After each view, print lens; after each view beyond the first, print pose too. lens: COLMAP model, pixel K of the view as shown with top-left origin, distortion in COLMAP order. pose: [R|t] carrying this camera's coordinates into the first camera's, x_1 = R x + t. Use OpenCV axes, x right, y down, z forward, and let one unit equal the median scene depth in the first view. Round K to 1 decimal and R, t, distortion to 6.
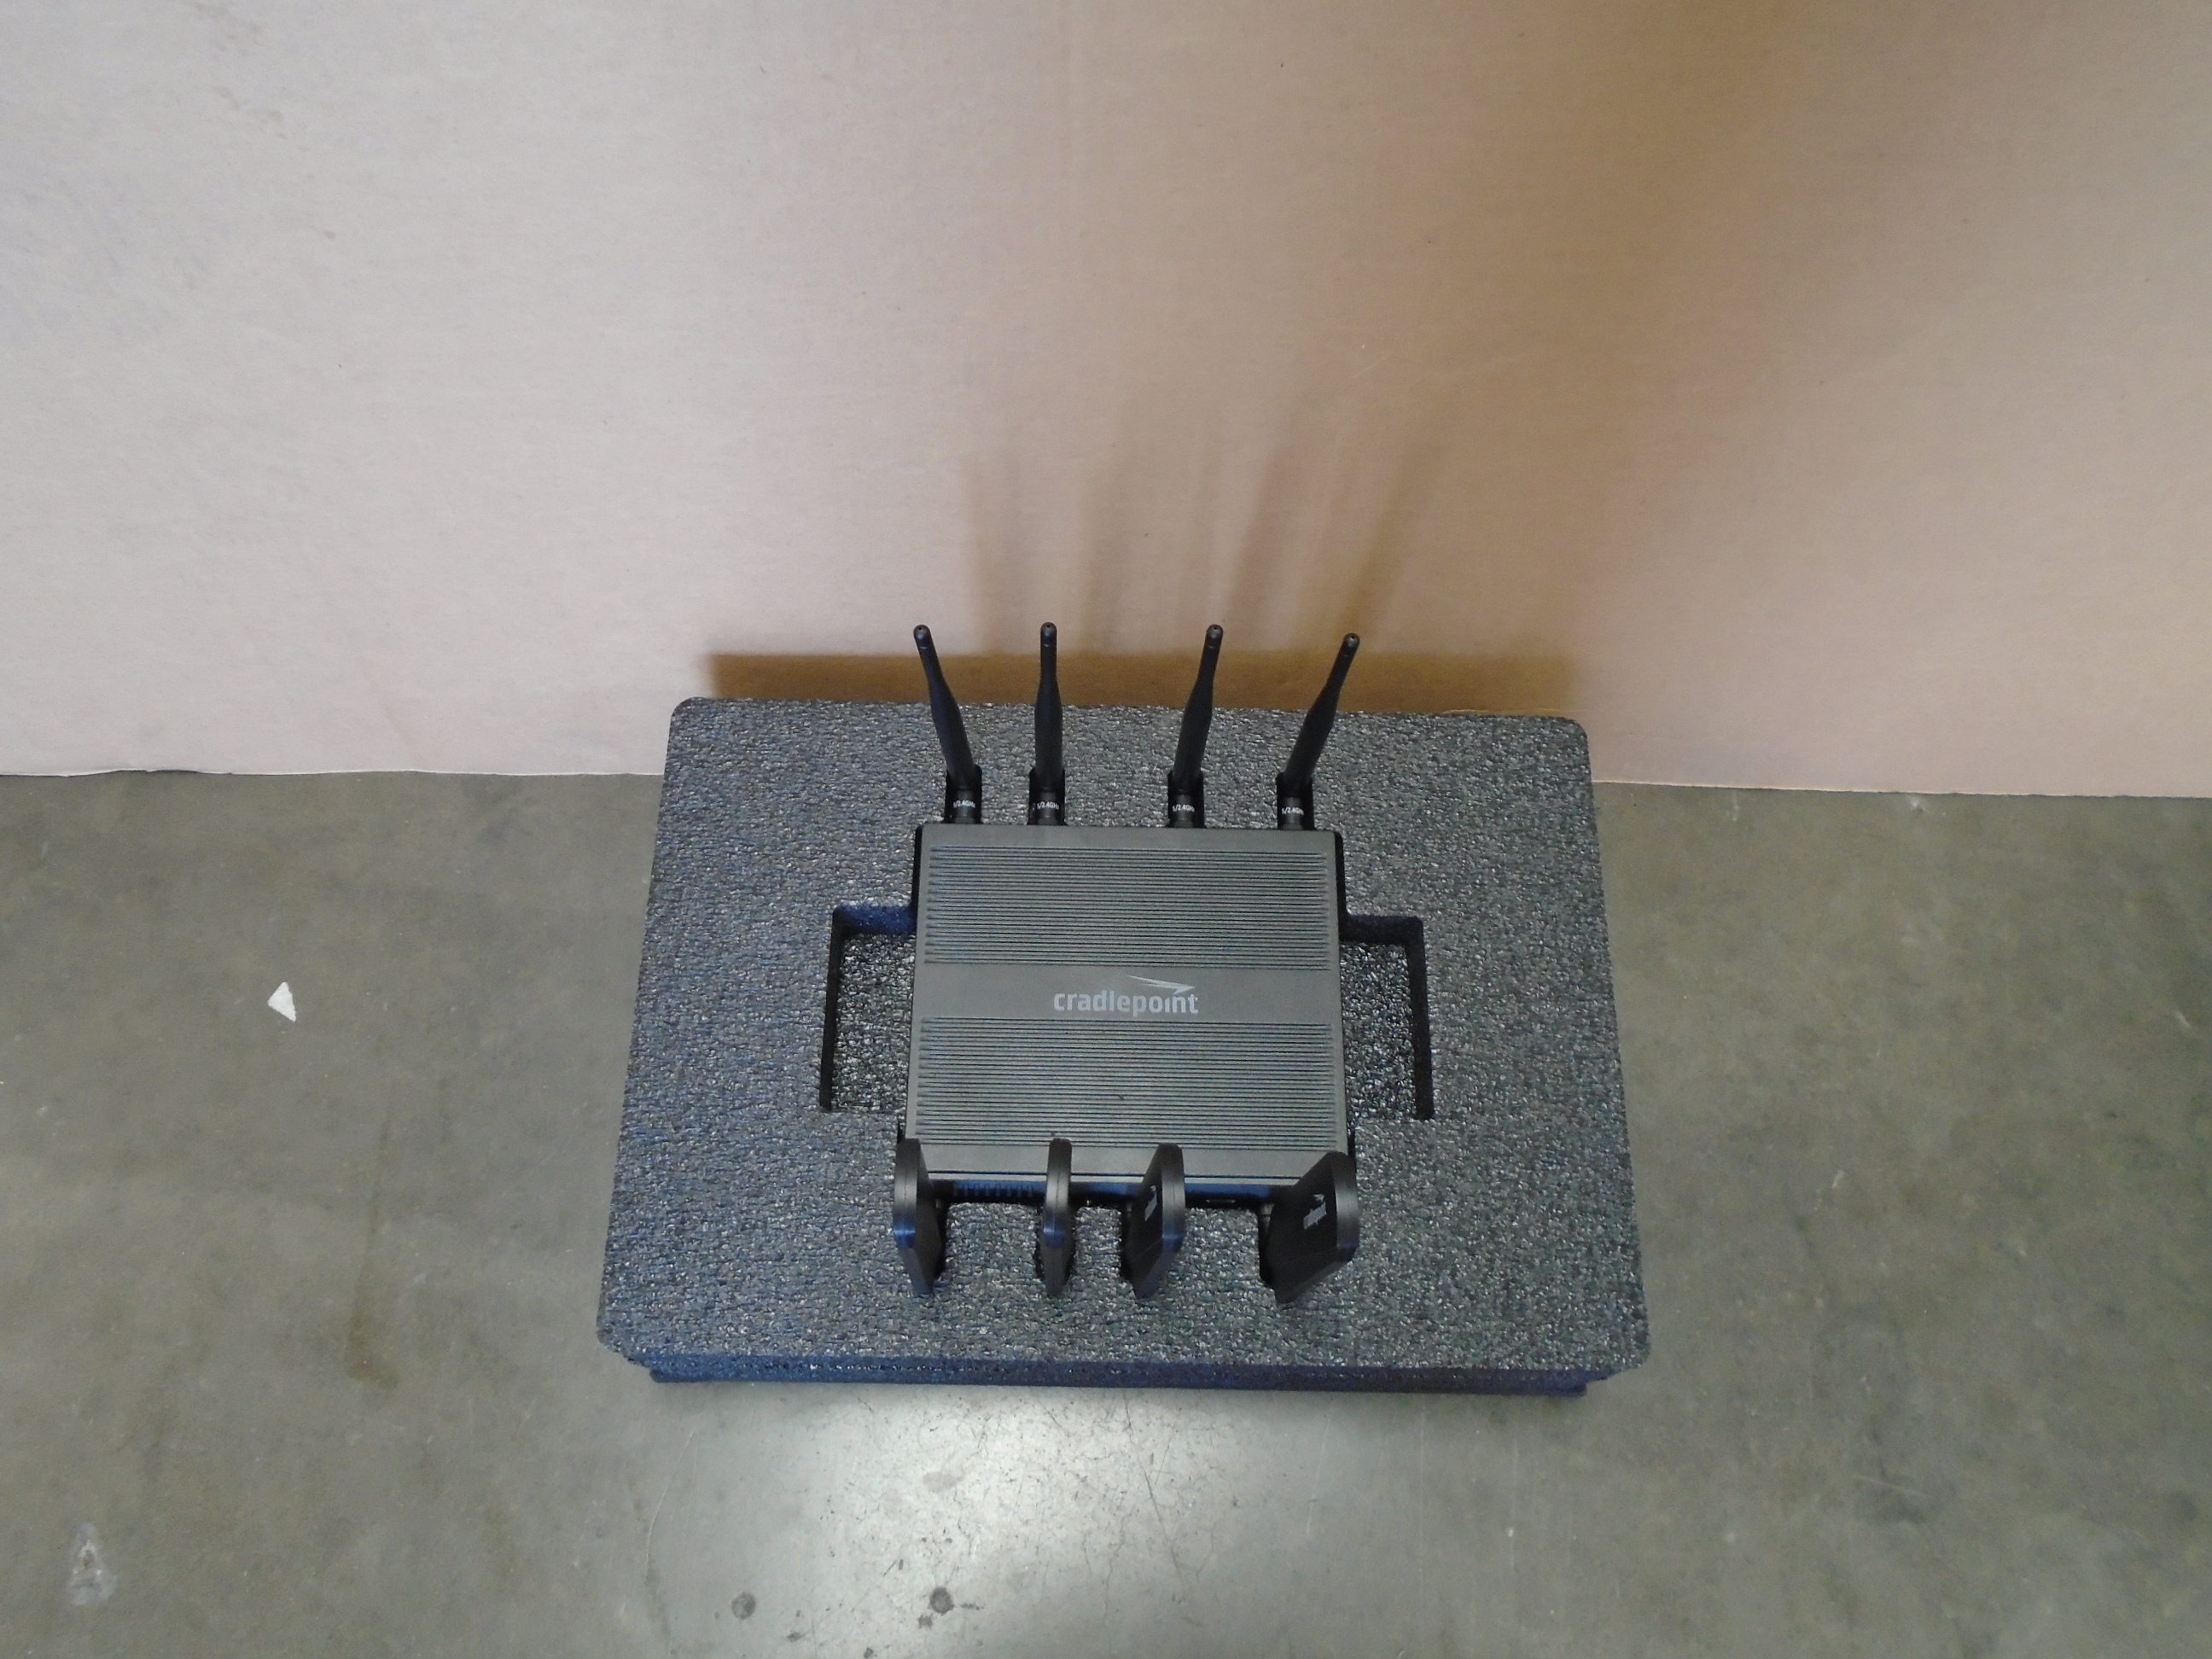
lens RADIAL K [[1698.4, 0, 1101.7], [0, 1698.4, 822.6], [0, 0, 1]] dist [-0.009946, 0.001705]
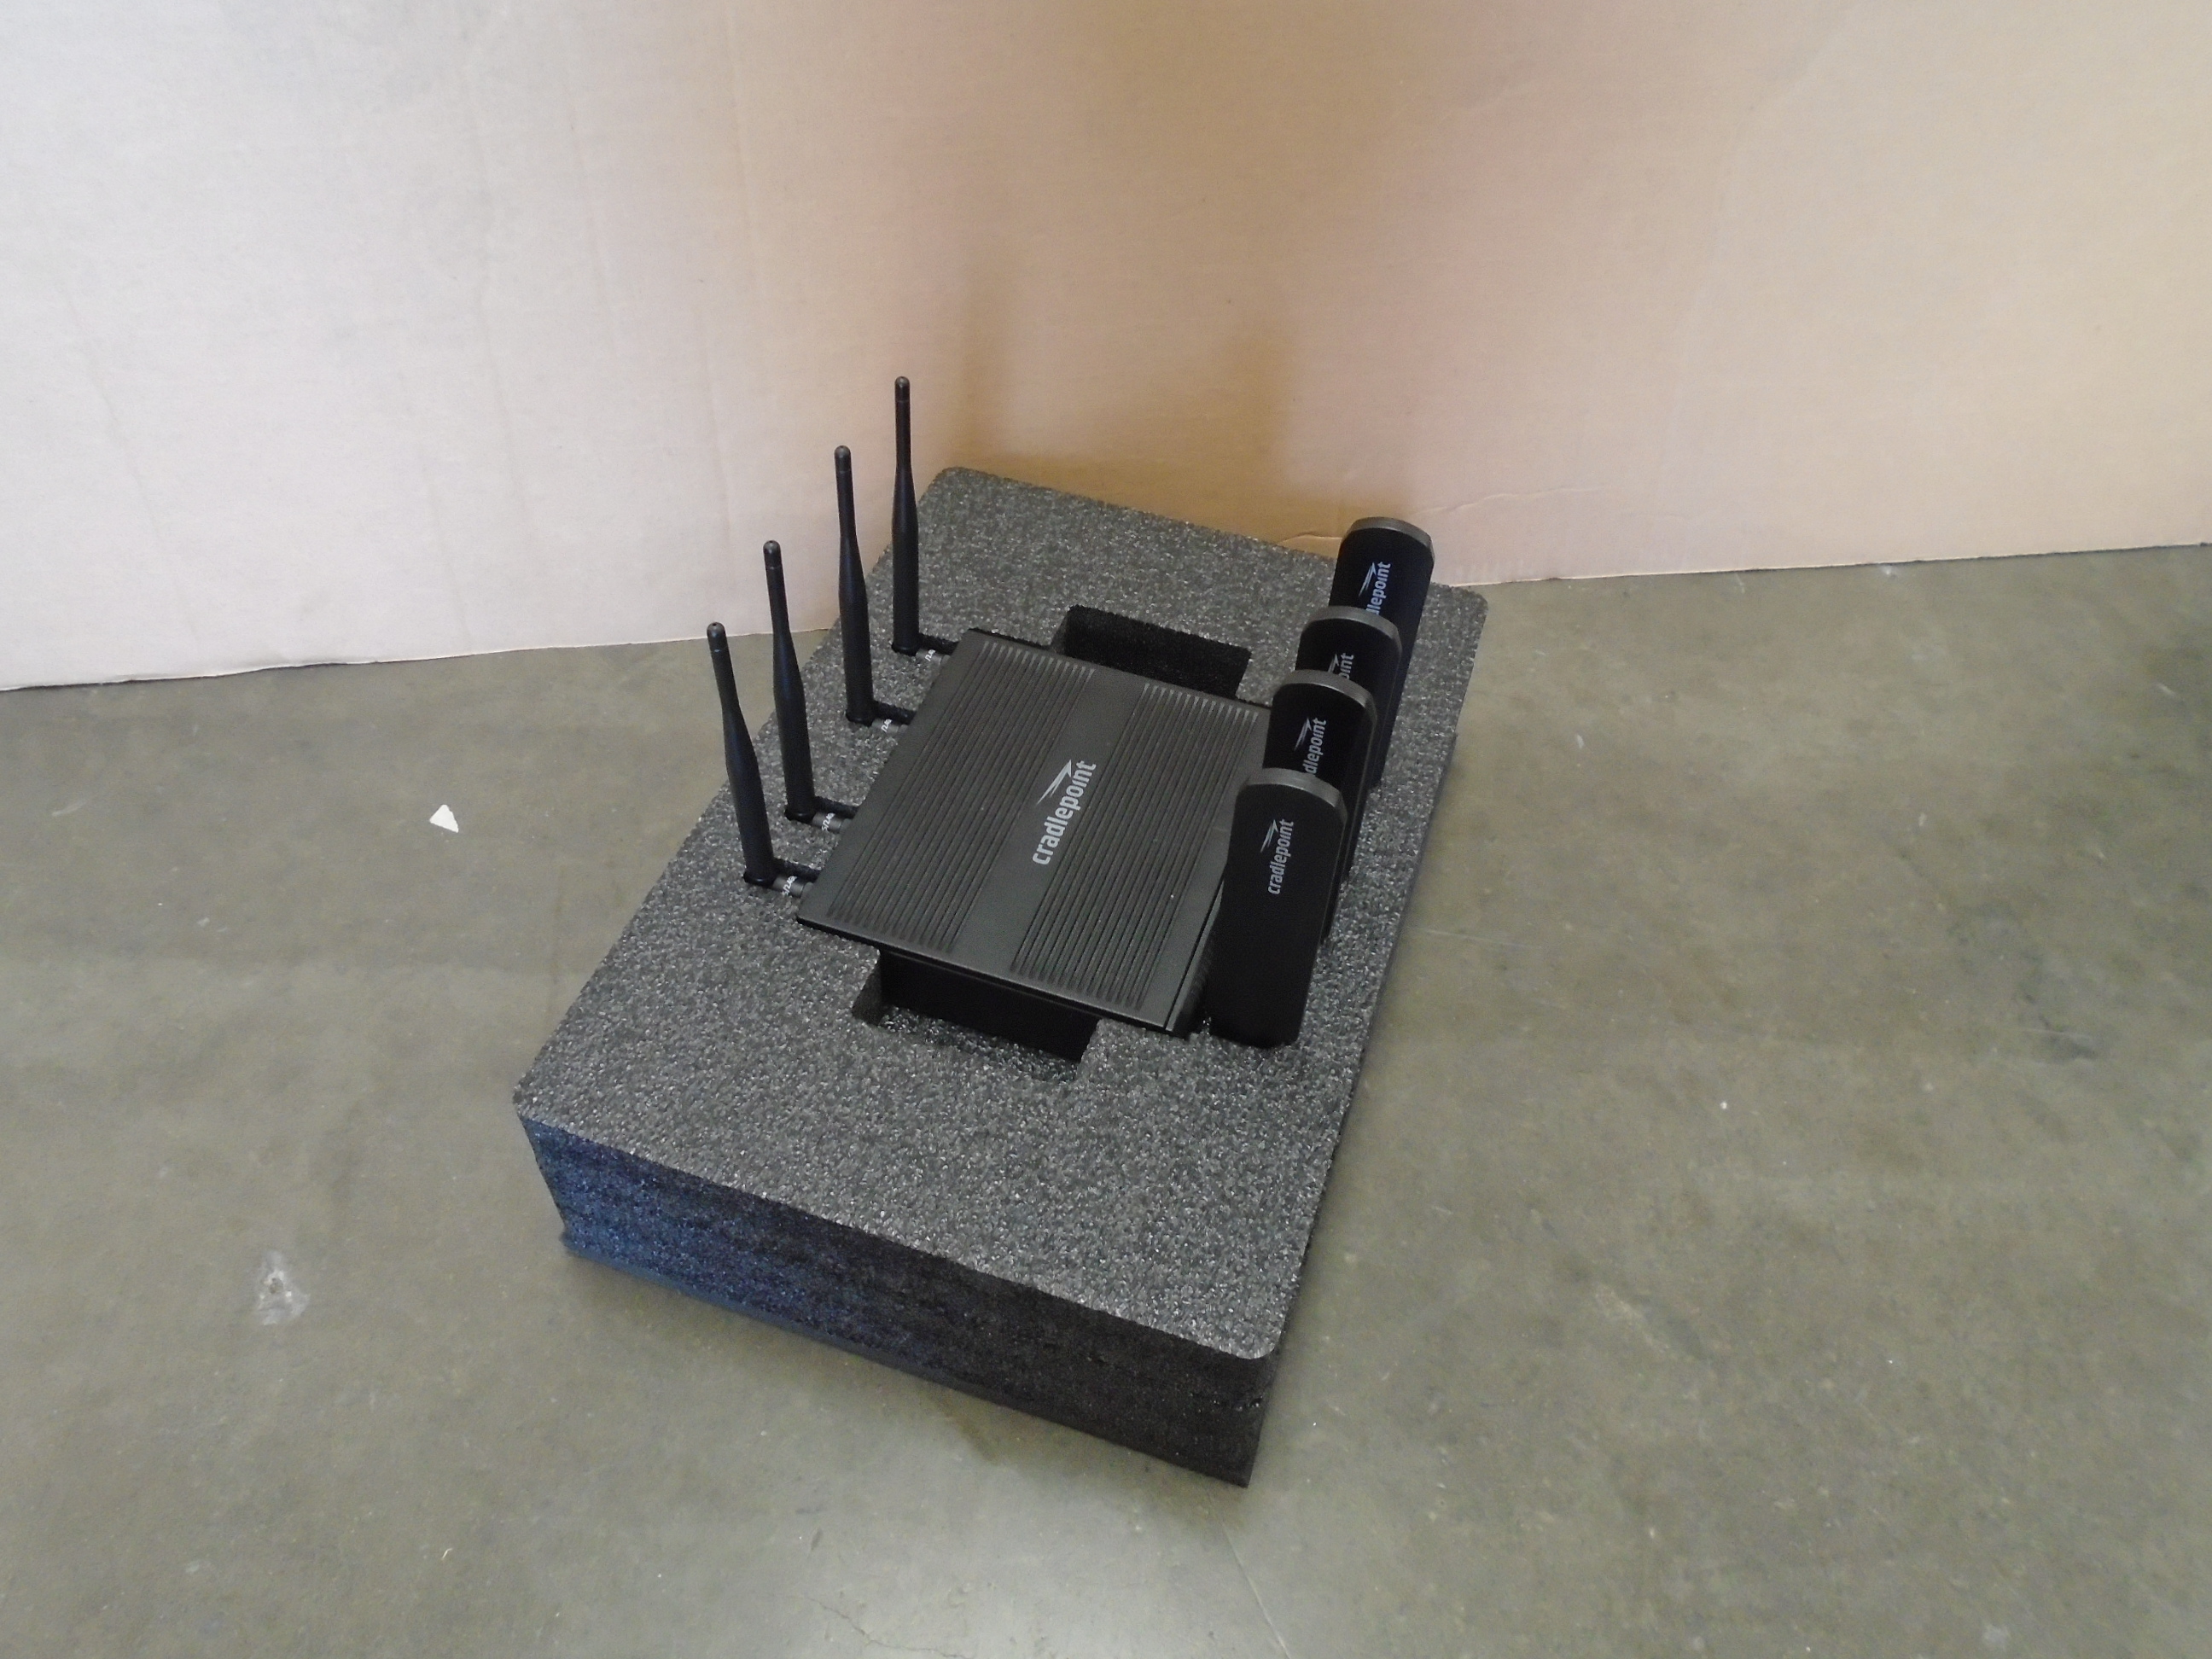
lens RADIAL K [[1698.4, 0, 1105.6], [0, 1698.4, 823.1], [0, 0, 1]] dist [-0.009946, 0.001705]
pose [[0.990152, -0.094824, 0.102997, -0.204555], [0.123121, 0.939992, -0.318208, 0.511112], [-0.066642, 0.327755, 0.942409, 0.009120]]
